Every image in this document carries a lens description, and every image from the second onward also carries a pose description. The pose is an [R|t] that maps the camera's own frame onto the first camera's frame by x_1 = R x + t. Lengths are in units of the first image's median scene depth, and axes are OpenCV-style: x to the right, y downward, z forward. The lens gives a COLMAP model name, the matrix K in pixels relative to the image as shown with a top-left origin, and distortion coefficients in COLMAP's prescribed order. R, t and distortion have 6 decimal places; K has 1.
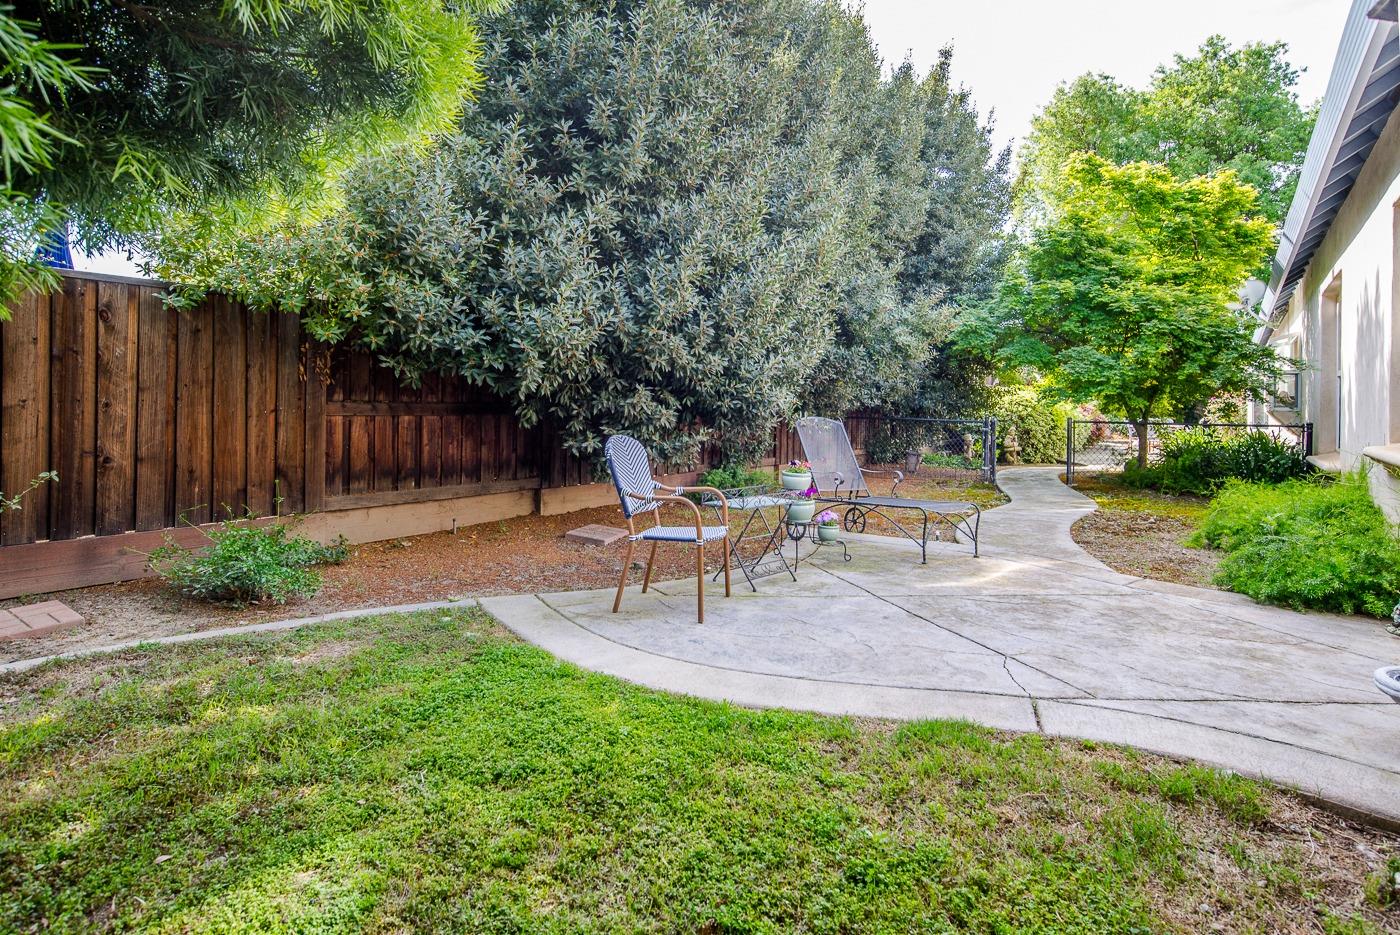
lens RADIAL K [[731.7, 0, 694.2], [0, 731.7, 455.2], [0, 0, 1]] dist [-0.002831, 0.000849]
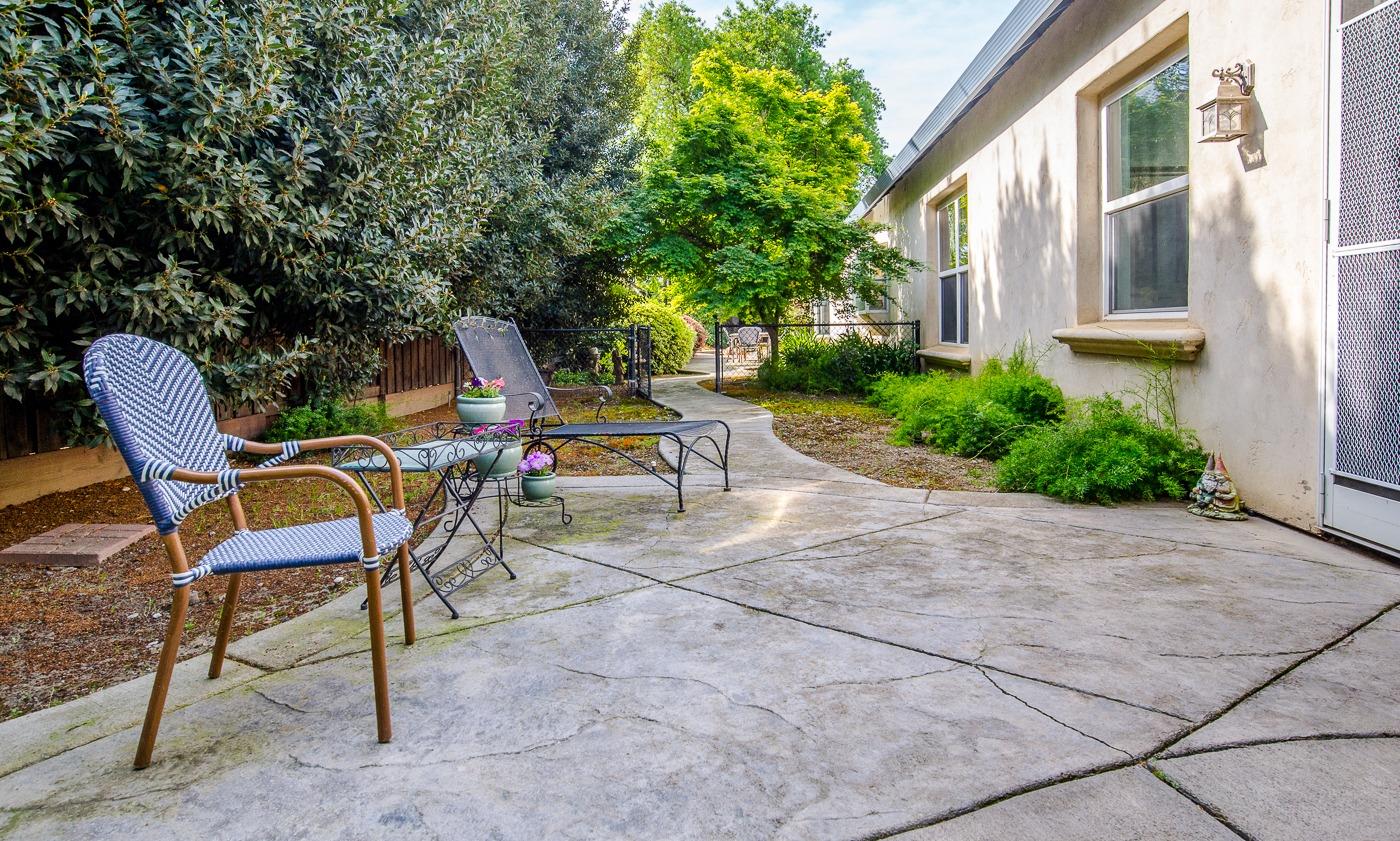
lens RADIAL K [[709.8, 0, 702.2], [0, 709.8, 365.8], [0, 0, 1]] dist [-0.056122, 0.029697]
pose [[0.823462, -0.049789, 0.565183, -0.039177], [0.061612, 0.998098, -0.001842, 0.007801], [-0.564016, 0.036338, 0.824964, 0.342284]]
